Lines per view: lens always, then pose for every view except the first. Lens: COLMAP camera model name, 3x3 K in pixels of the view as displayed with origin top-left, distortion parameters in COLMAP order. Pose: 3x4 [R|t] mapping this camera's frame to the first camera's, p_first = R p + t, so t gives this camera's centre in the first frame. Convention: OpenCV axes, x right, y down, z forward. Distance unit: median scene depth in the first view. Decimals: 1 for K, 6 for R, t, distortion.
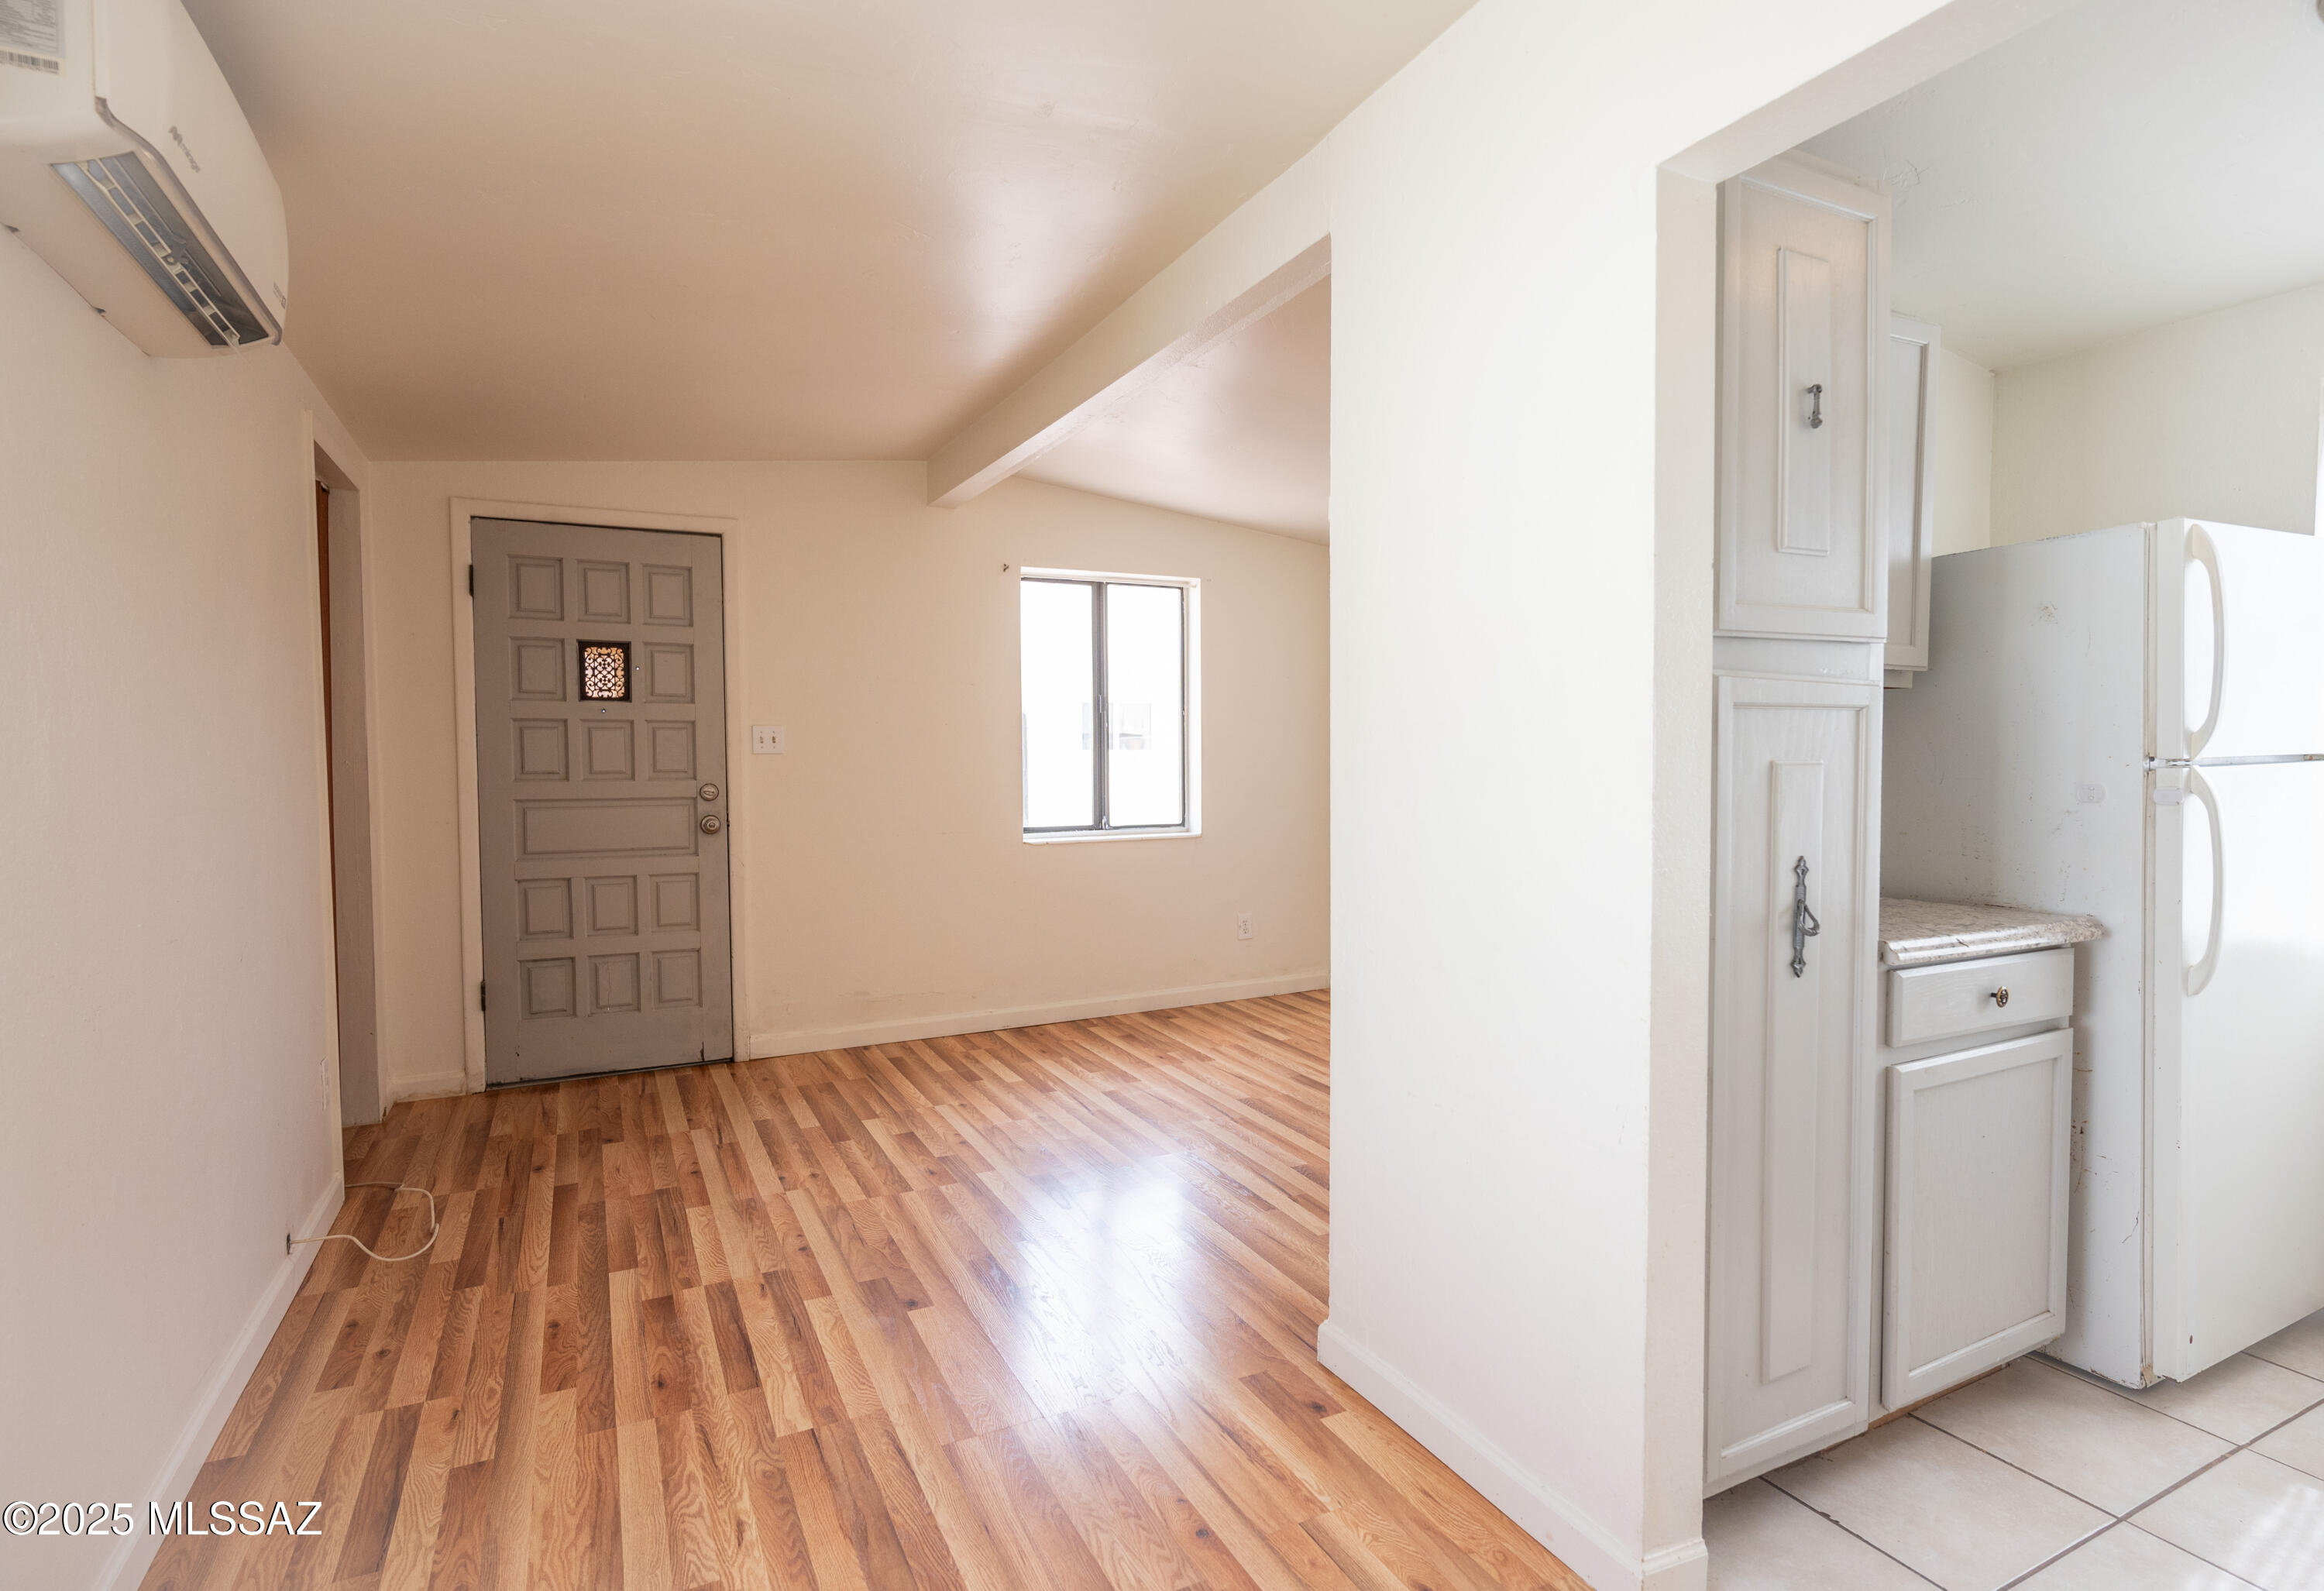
lens RADIAL K [[1159.9, 0, 1187.2], [0, 1159.9, 798.2], [0, 0, 1]] dist [-0.002240, 0.004991]
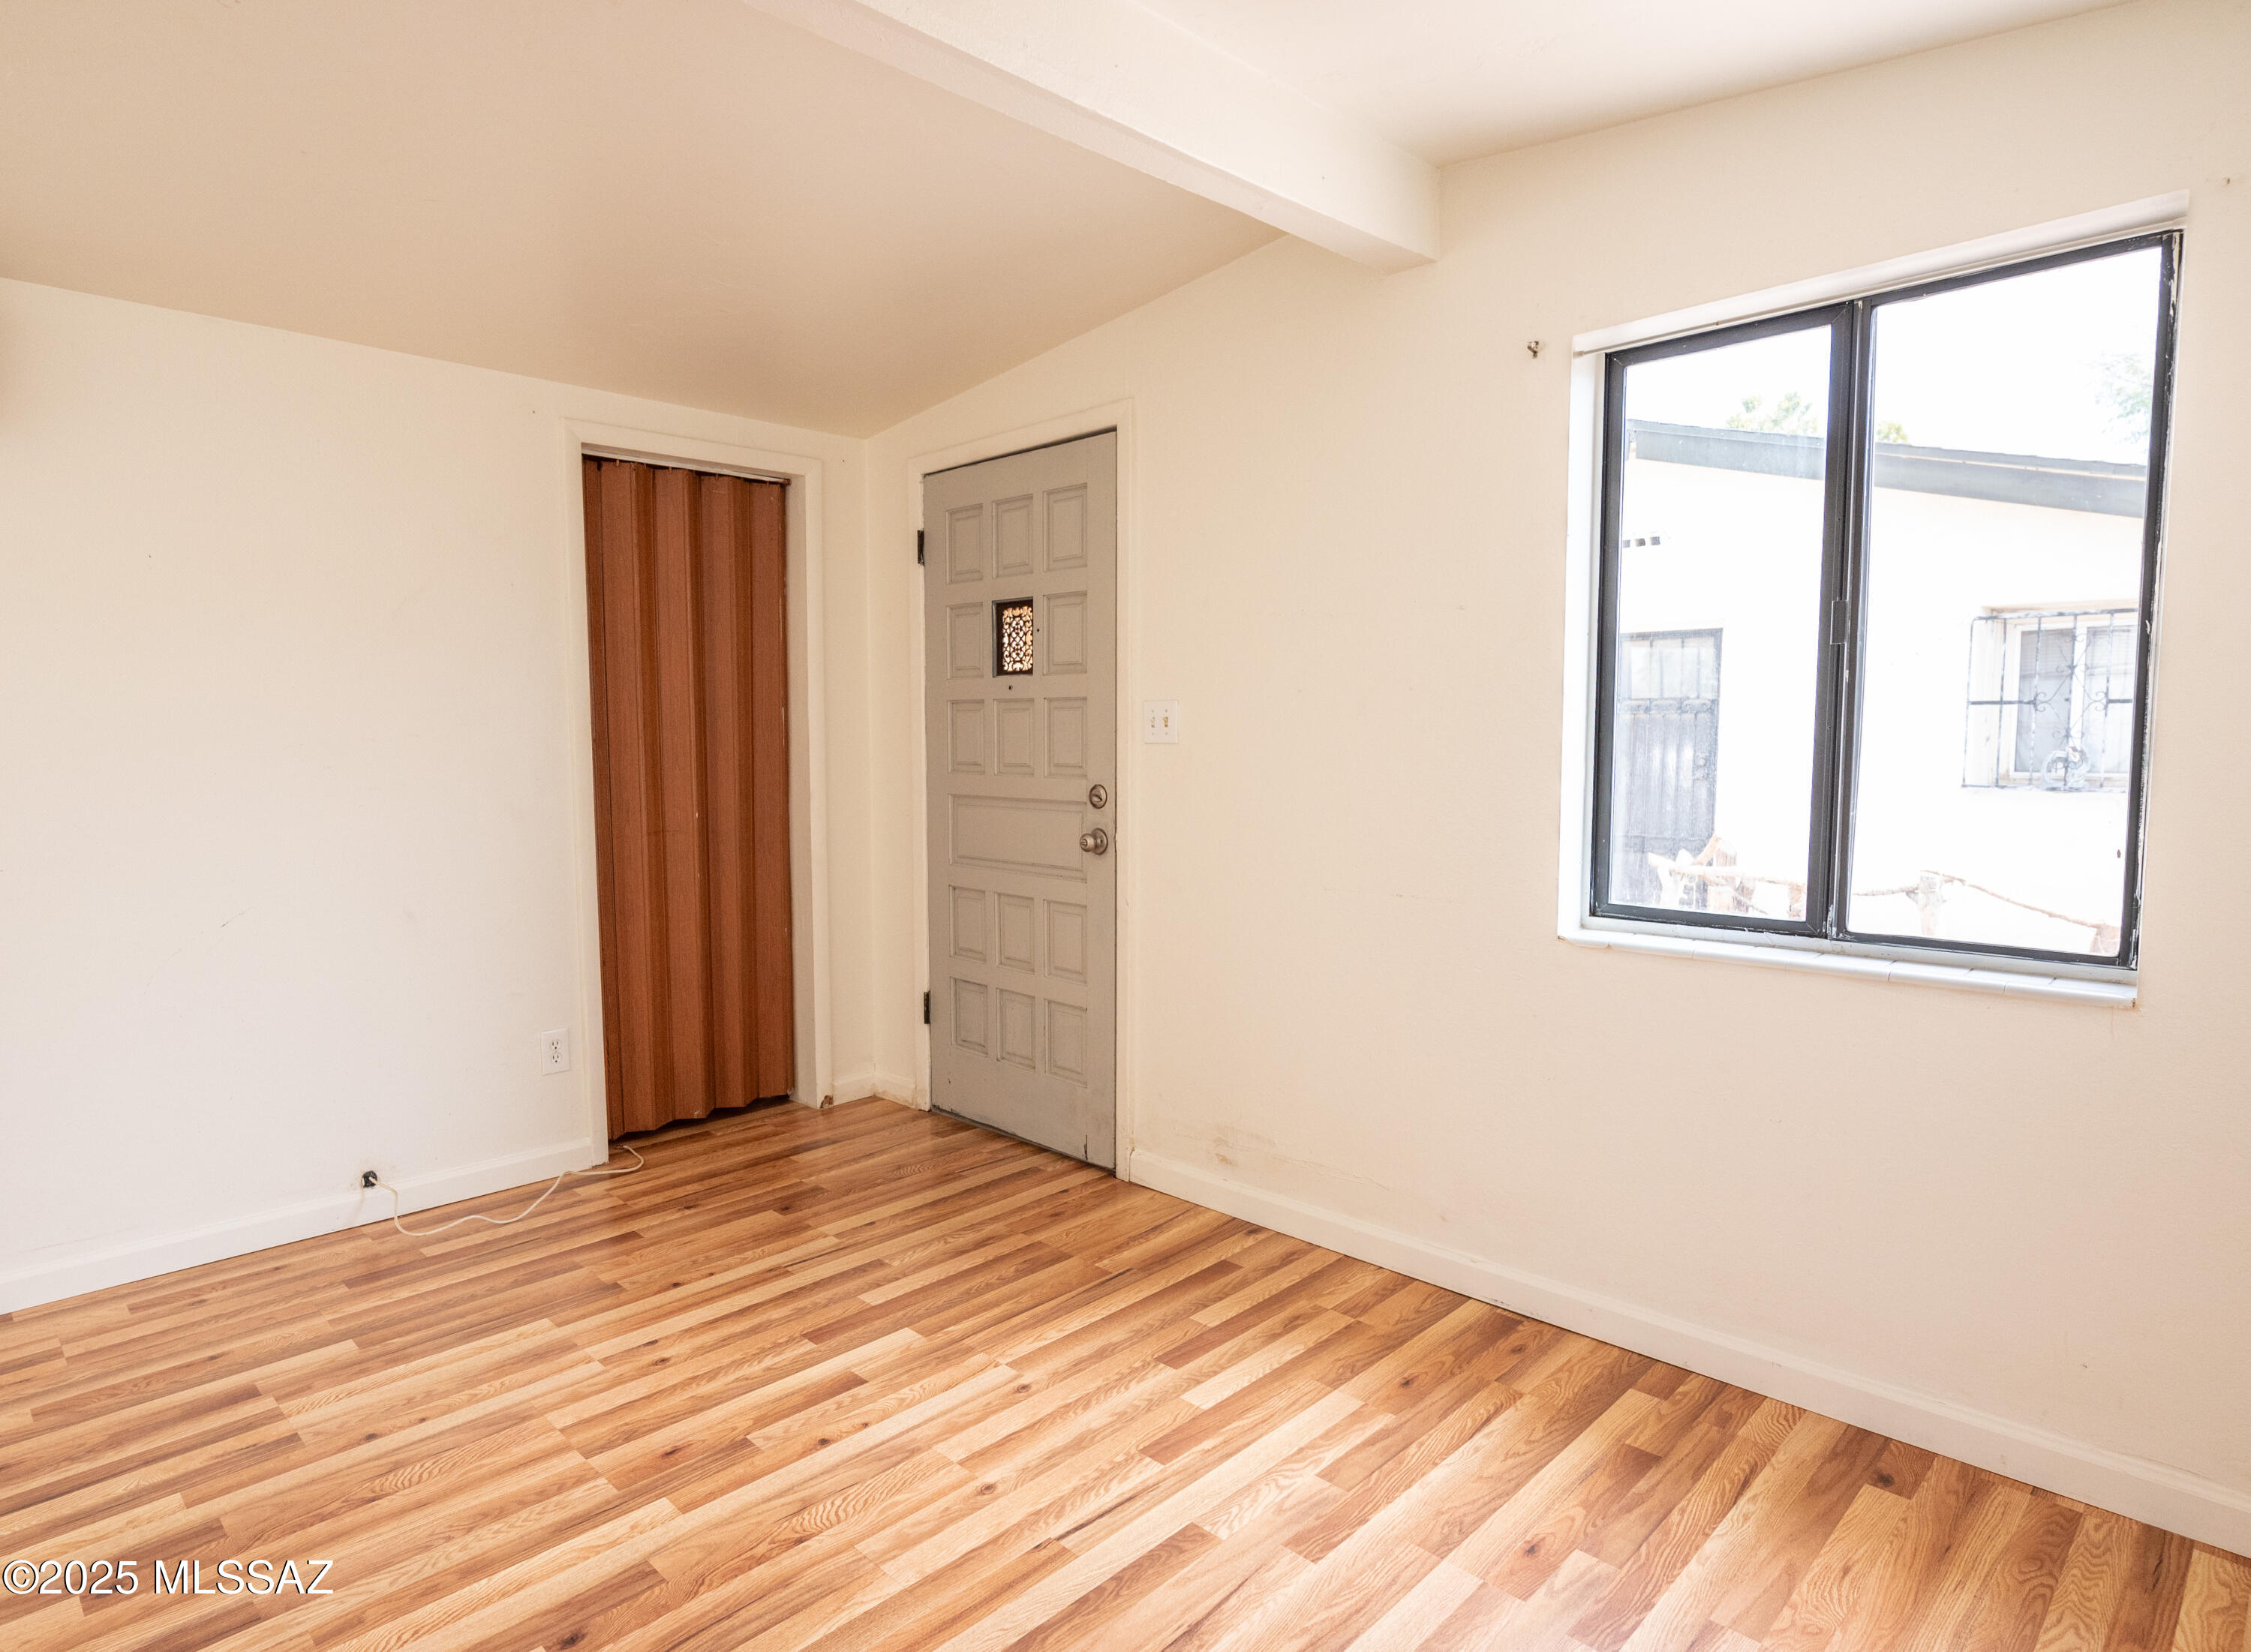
lens RADIAL K [[1253.4, 0, 1020.4], [0, 1253.4, 824.7], [0, 0, 1]] dist [-0.001039, 0.000558]
pose [[0.269193, 0.074670, -0.960187, 0.342310], [-0.032339, 0.997128, 0.068476, -0.041753], [0.962543, 0.012618, 0.270835, 0.794988]]
